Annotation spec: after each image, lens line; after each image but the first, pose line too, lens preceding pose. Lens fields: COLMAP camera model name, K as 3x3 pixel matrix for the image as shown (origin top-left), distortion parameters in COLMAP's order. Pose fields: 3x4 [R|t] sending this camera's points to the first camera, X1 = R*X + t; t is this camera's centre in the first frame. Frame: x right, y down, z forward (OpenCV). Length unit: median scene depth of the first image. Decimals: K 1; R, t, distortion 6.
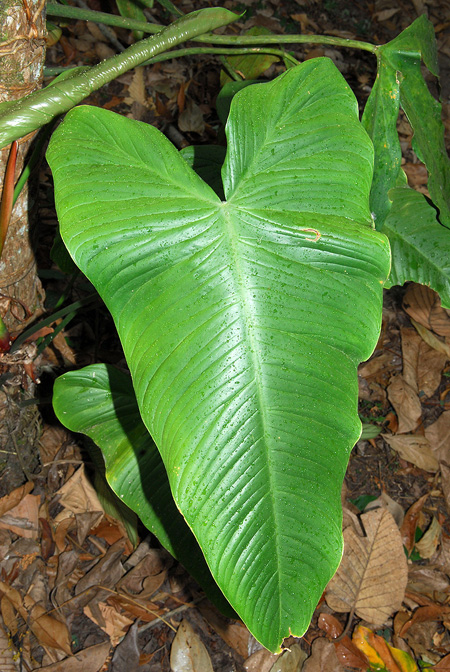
lens RADIAL K [[824.7, 0, 225.1], [0, 824.7, 336.6], [0, 0, 1]] dist [0.066628, 0.000000]
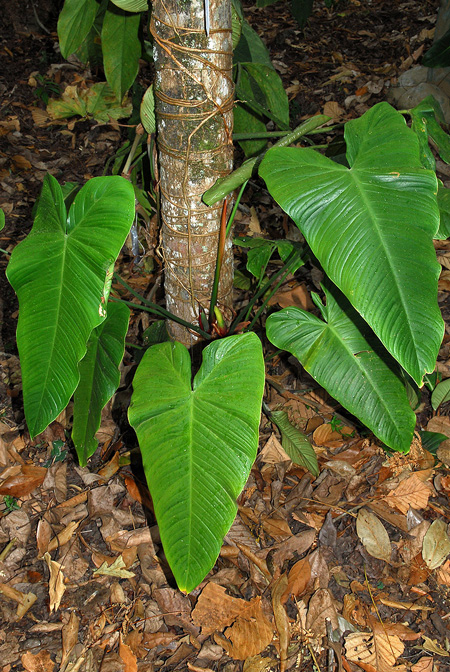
lens RADIAL K [[713.3, 0, 224.8], [0, 713.3, 335.4], [0, 0, 1]] dist [0.021705, 0.000000]
pose [[0.977546, -0.179002, -0.111184, -0.091207], [0.150792, 0.962790, -0.224269, 0.296236], [0.147192, 0.202468, 0.968164, -0.351309]]
